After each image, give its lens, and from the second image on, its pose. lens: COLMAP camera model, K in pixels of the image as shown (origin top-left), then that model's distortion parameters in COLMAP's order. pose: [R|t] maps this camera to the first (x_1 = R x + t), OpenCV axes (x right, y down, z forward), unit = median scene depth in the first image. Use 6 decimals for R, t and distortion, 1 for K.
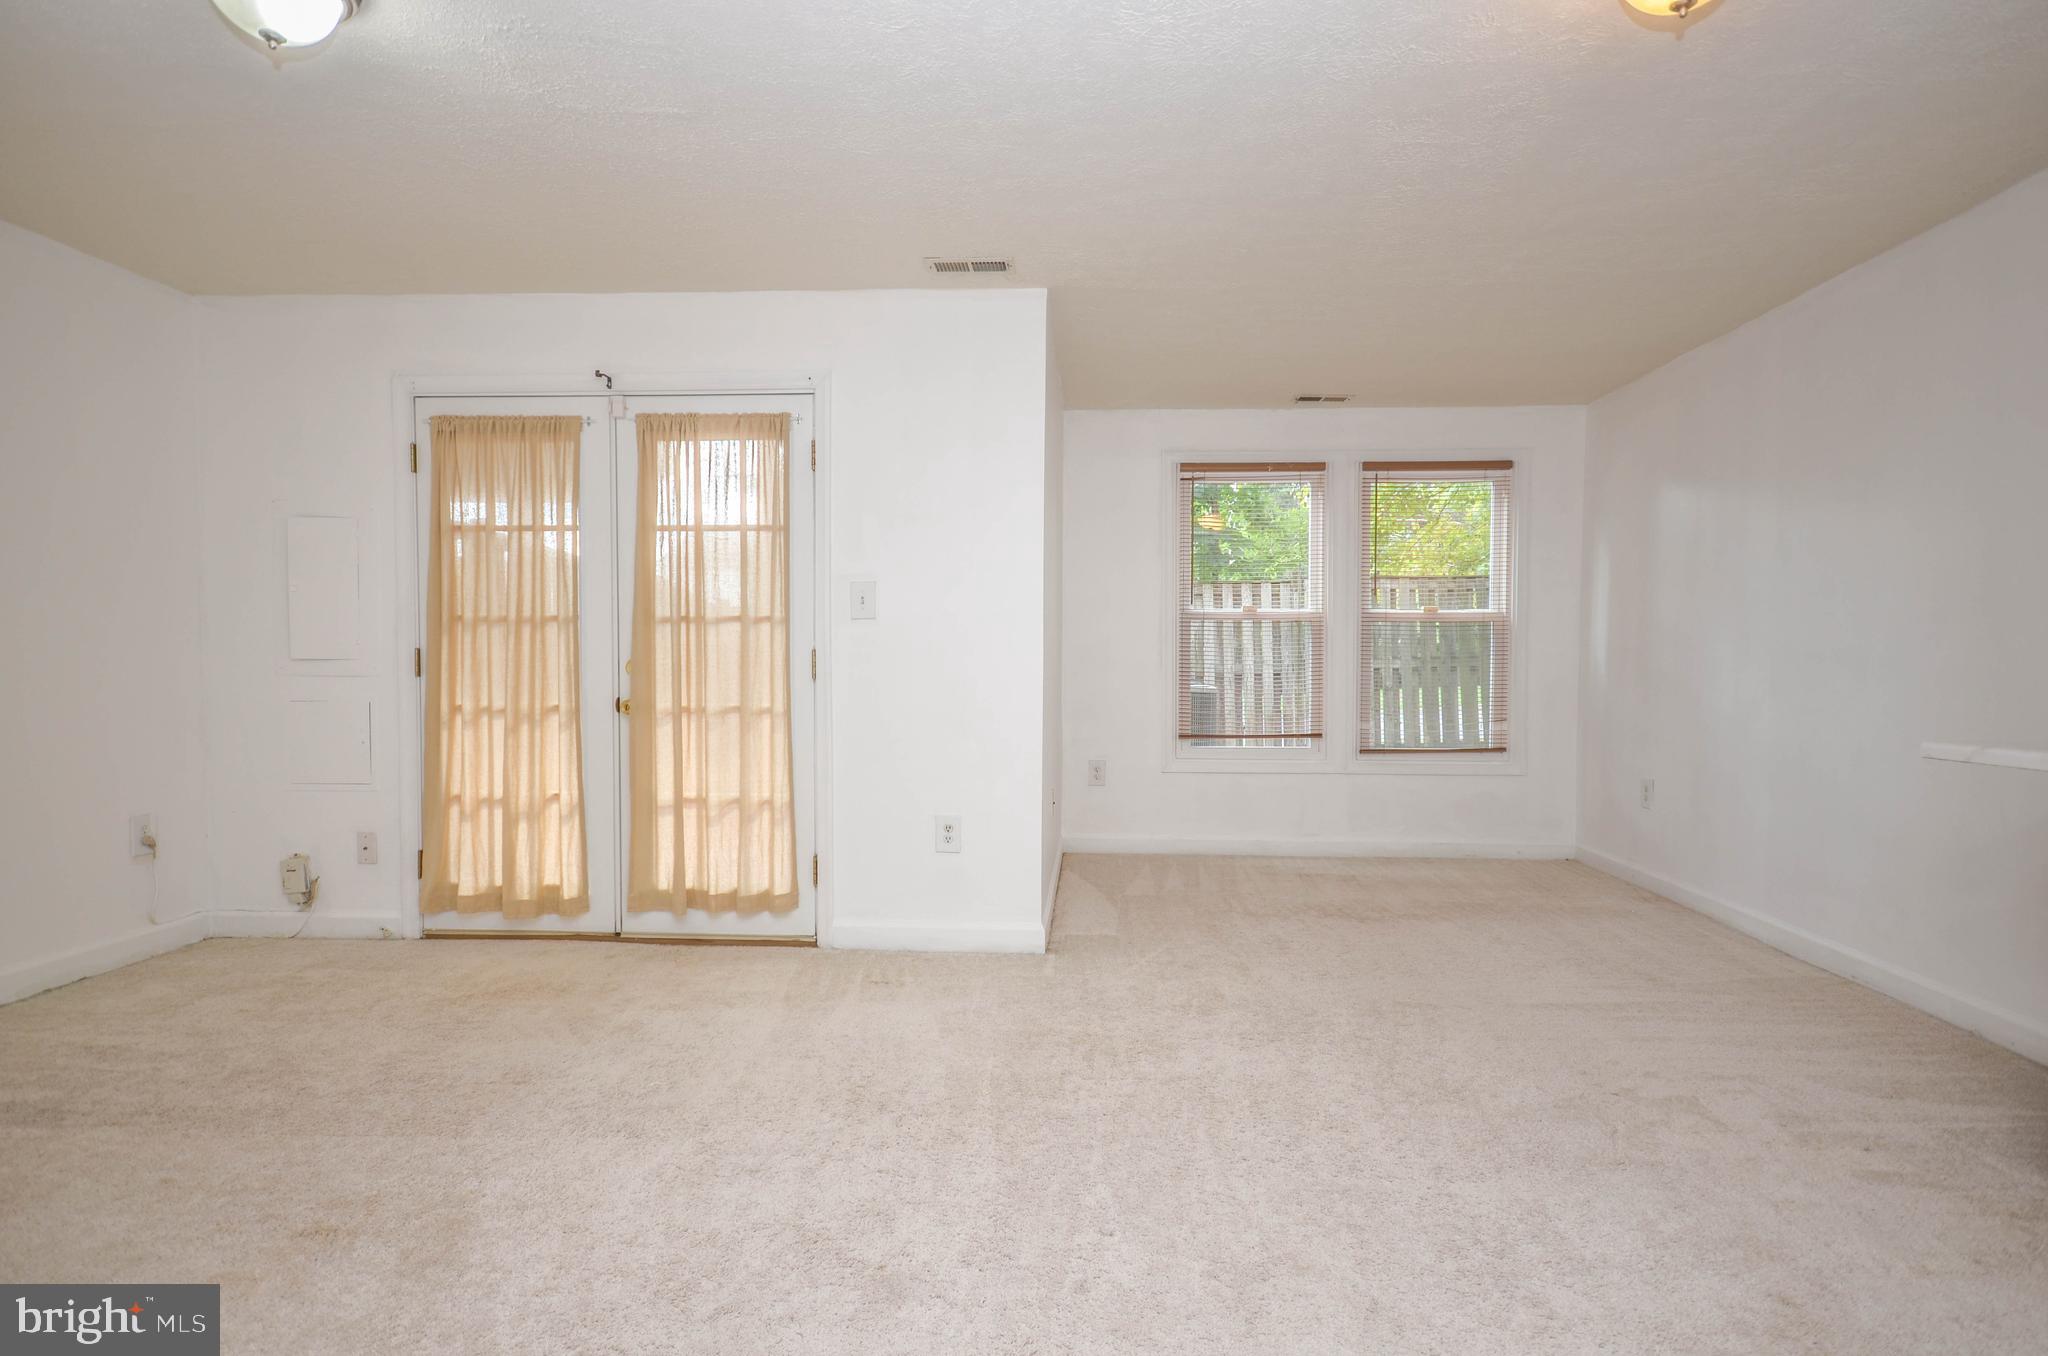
lens RADIAL K [[1011.7, 0, 1048.7], [0, 1011.7, 676.8], [0, 0, 1]] dist [0.001994, 0.000350]
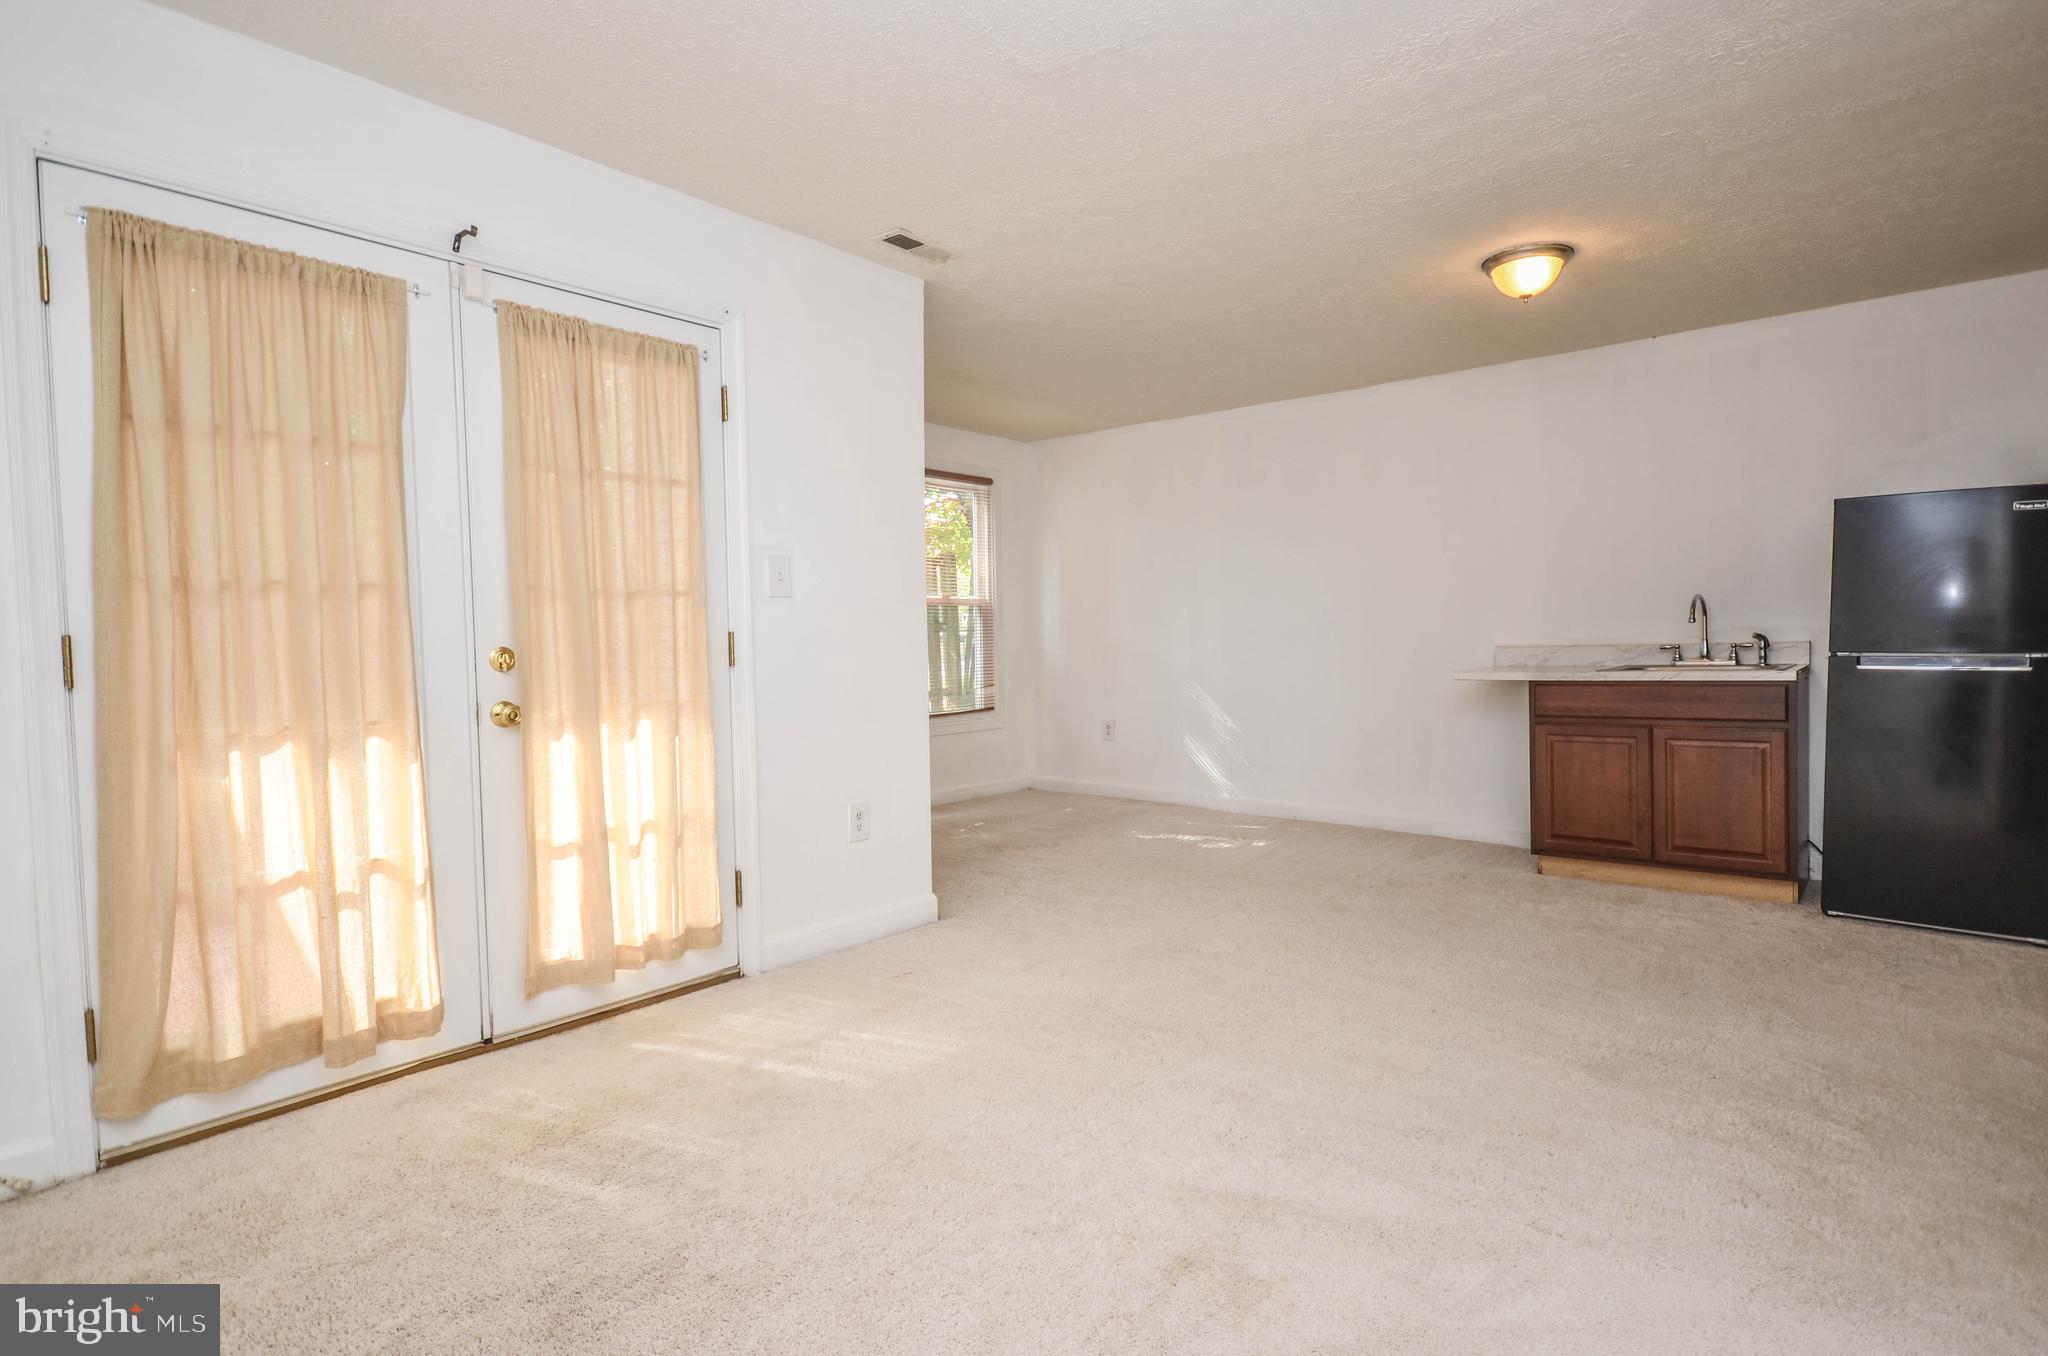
lens RADIAL K [[1011.7, 0, 1048.7], [0, 1011.7, 676.8], [0, 0, 1]] dist [0.001994, 0.000350]
pose [[0.600156, -0.042421, 0.798757, -0.749851], [0.027646, 0.999096, 0.032289, -0.009480], [-0.799405, 0.002704, 0.600786, 0.270706]]
